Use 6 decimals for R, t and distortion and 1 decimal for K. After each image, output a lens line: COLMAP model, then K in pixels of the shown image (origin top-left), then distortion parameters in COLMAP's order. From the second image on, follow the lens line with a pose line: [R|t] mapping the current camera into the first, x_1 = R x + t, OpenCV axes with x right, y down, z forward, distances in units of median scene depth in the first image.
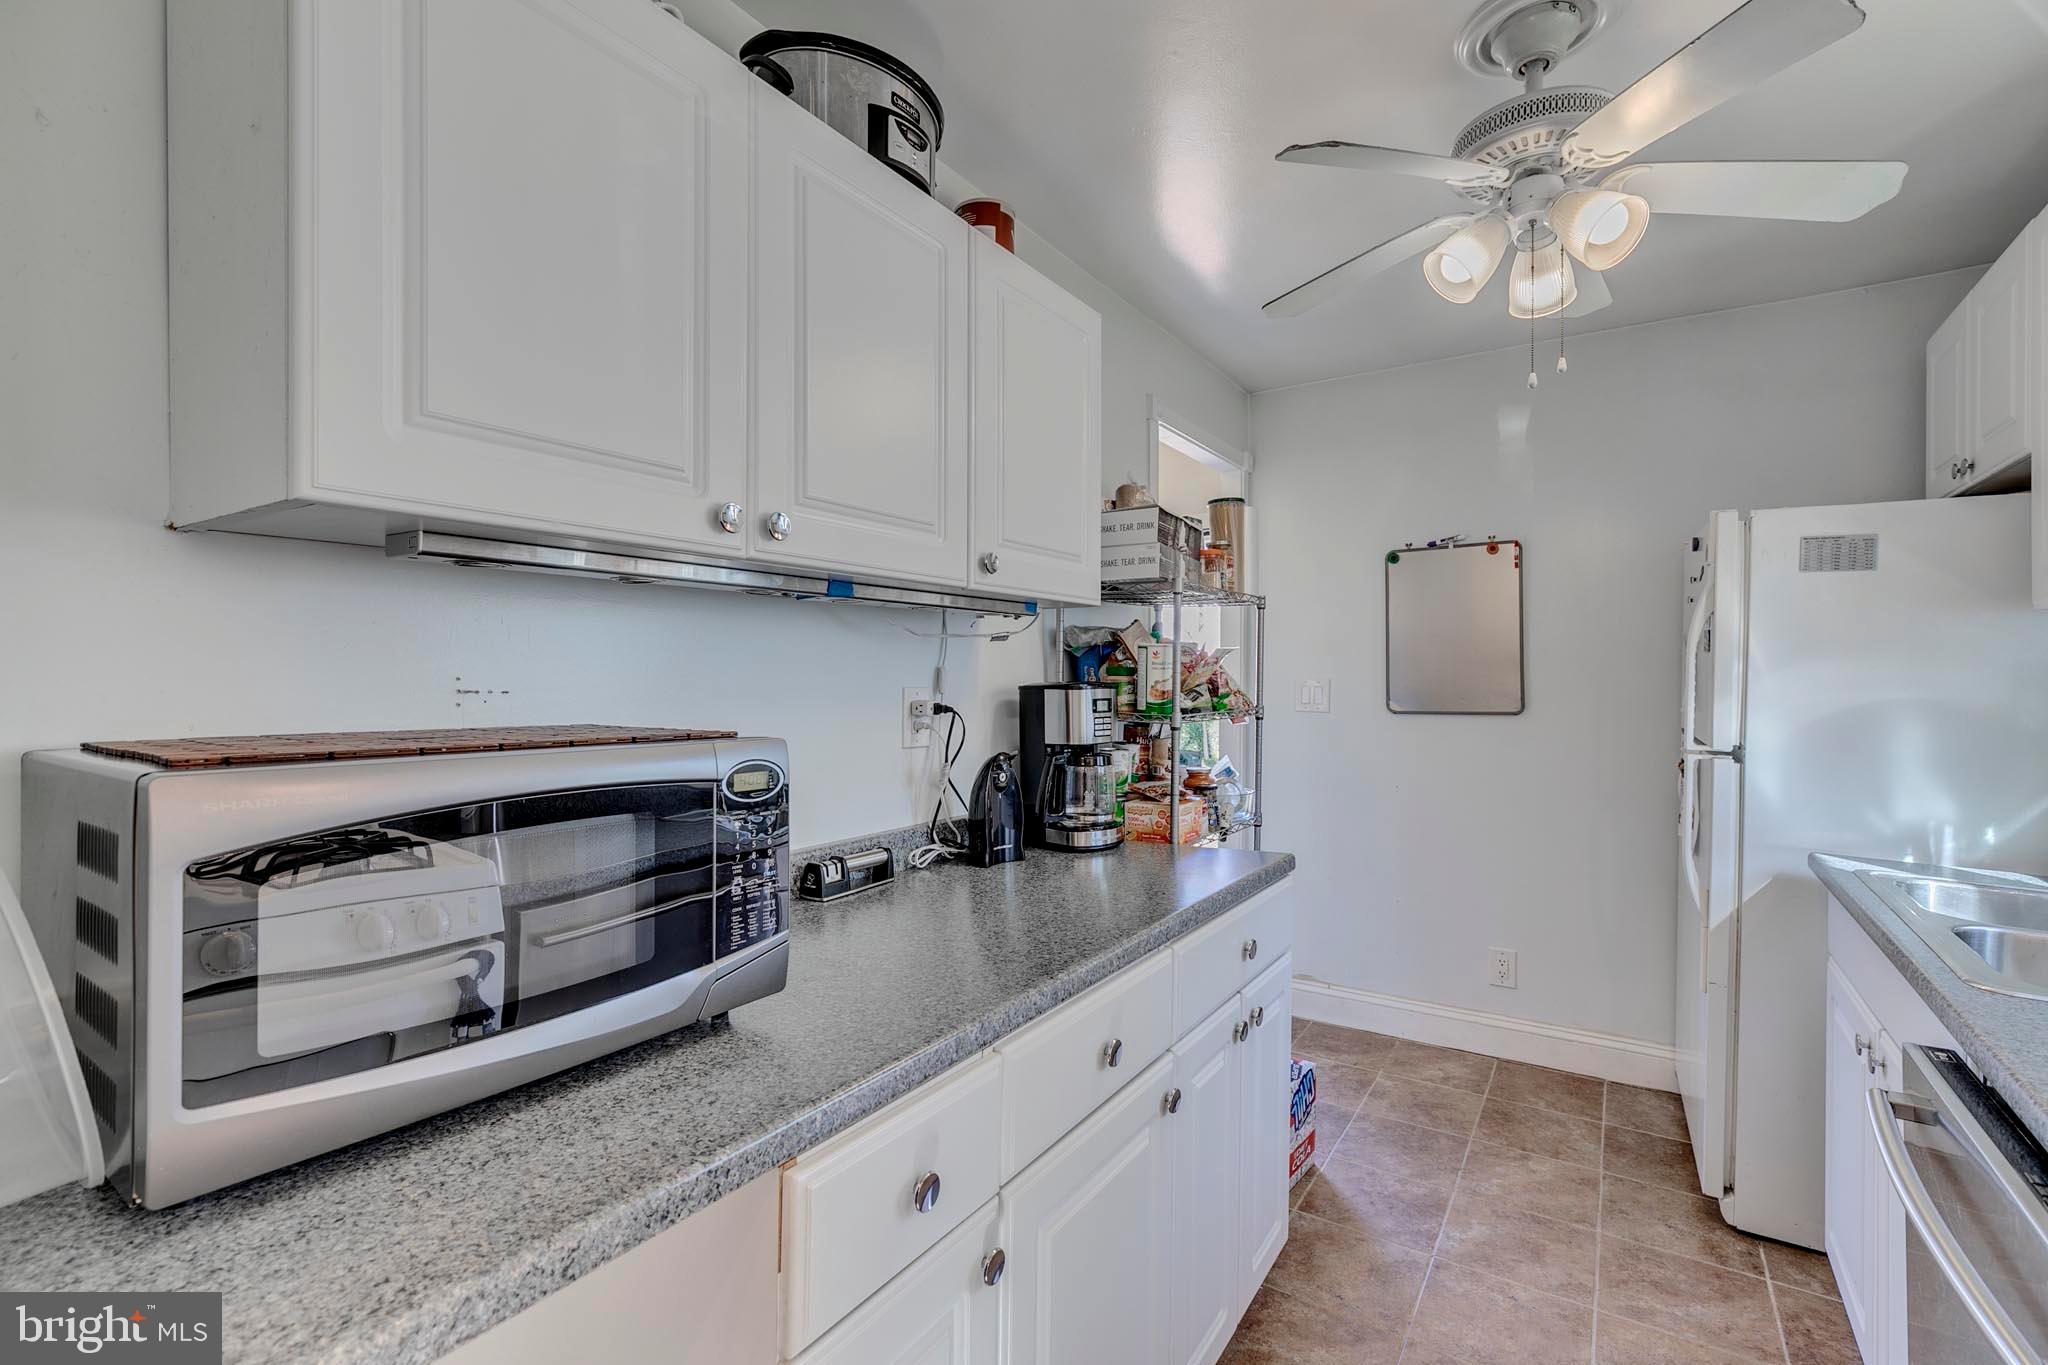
lens RADIAL K [[910.0, 0, 1023.4], [0, 910.0, 681.1], [0, 0, 1]] dist [0.005702, -0.000333]
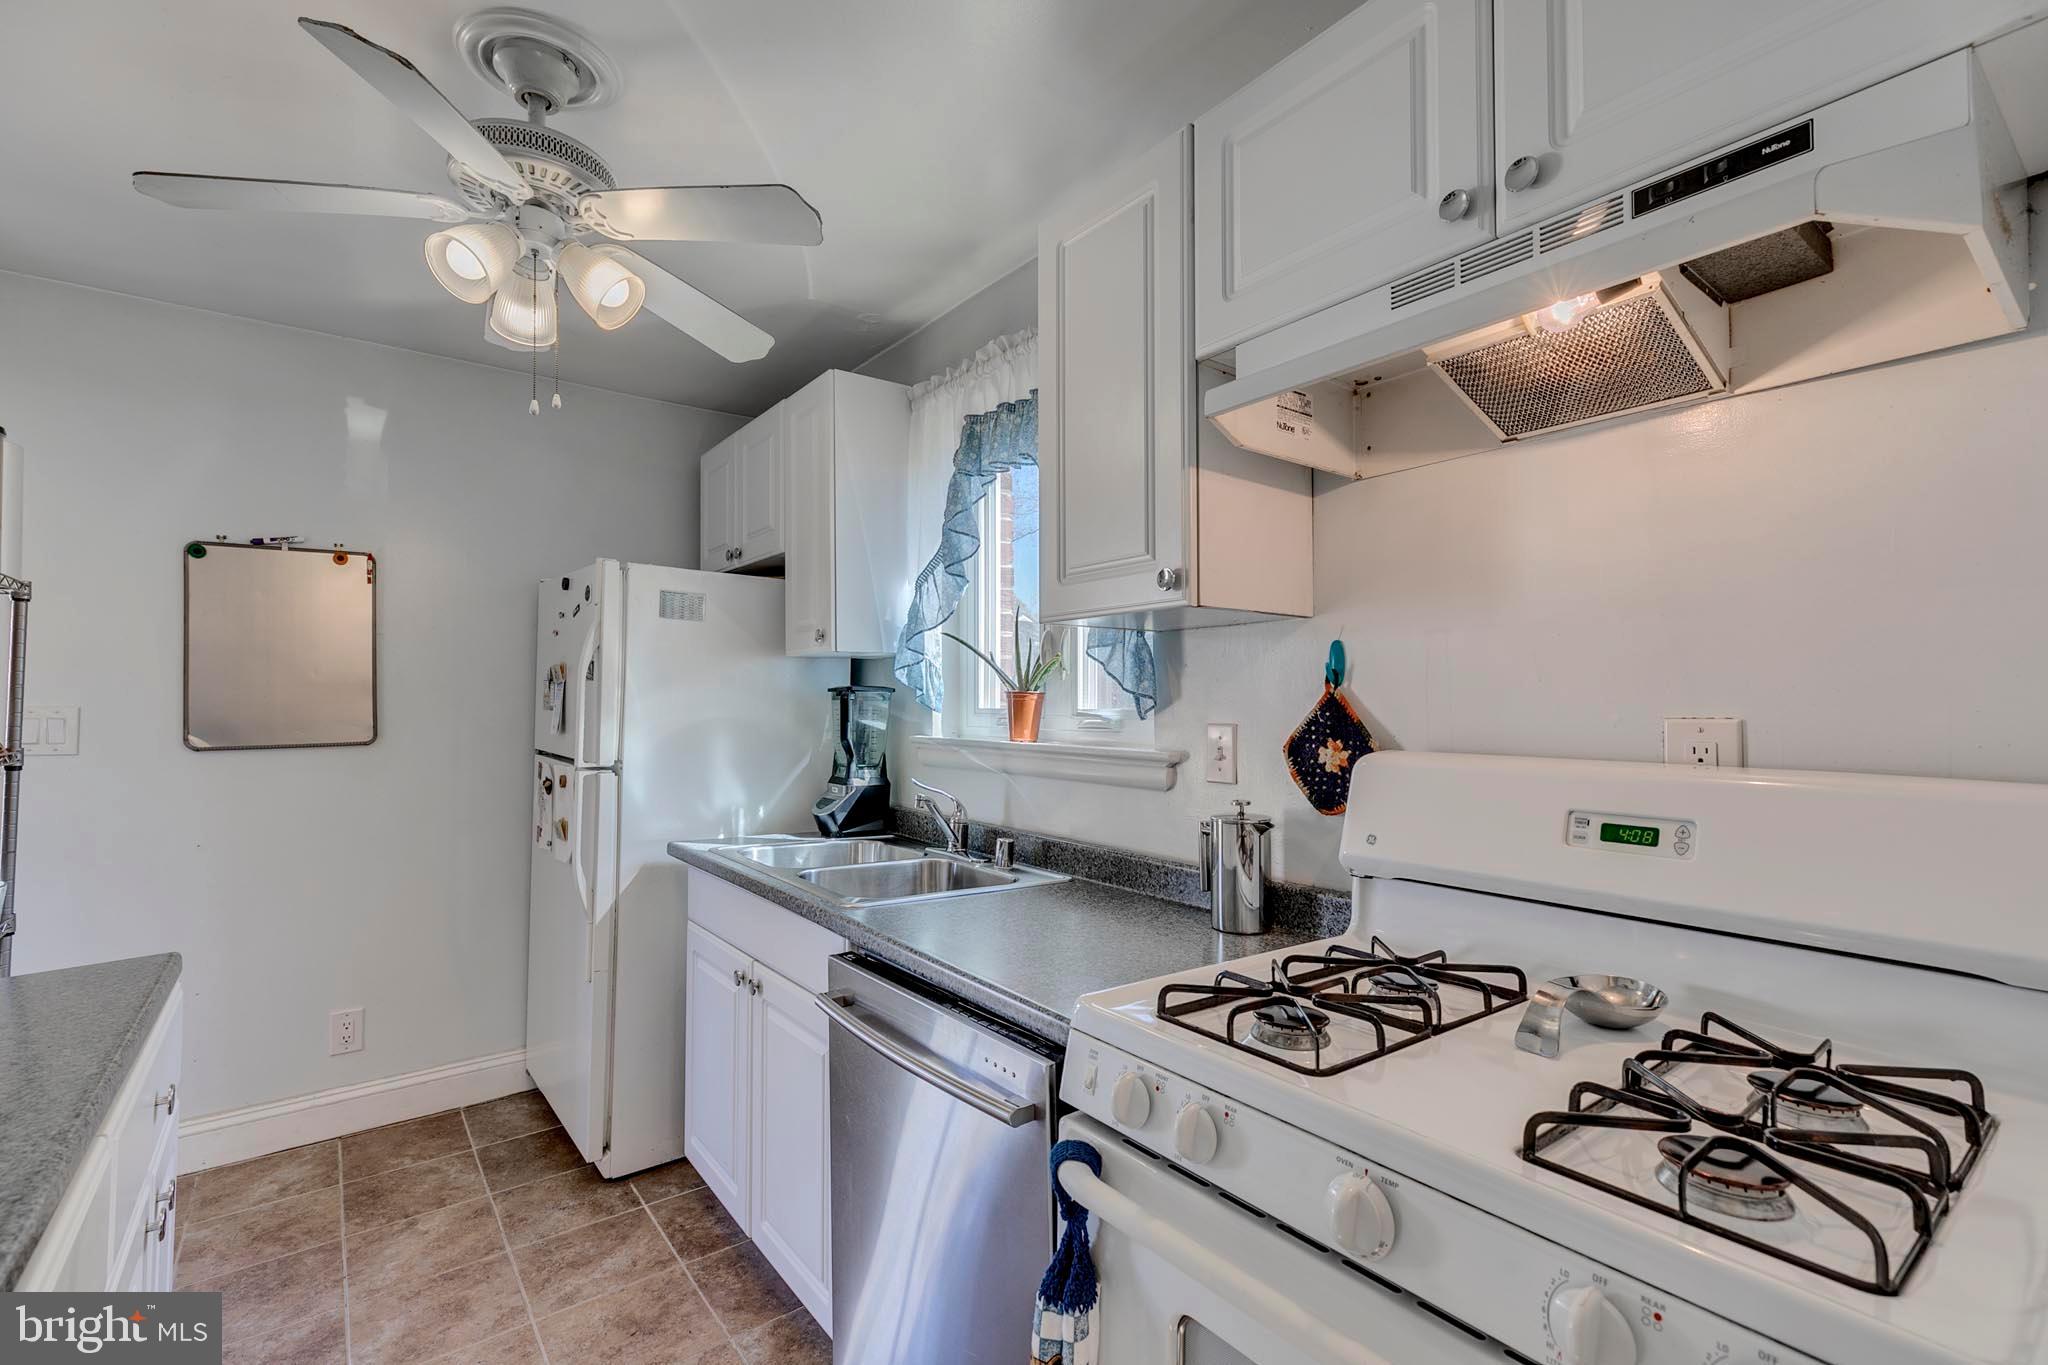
lens RADIAL K [[910.0, 0, 1023.4], [0, 910.0, 681.1], [0, 0, 1]] dist [0.005702, -0.000333]
pose [[0.324483, 0.019424, 0.945692, -0.151506], [0.007409, 0.999706, -0.023076, -0.000738], [-0.945863, 0.014494, 0.324244, 0.121100]]
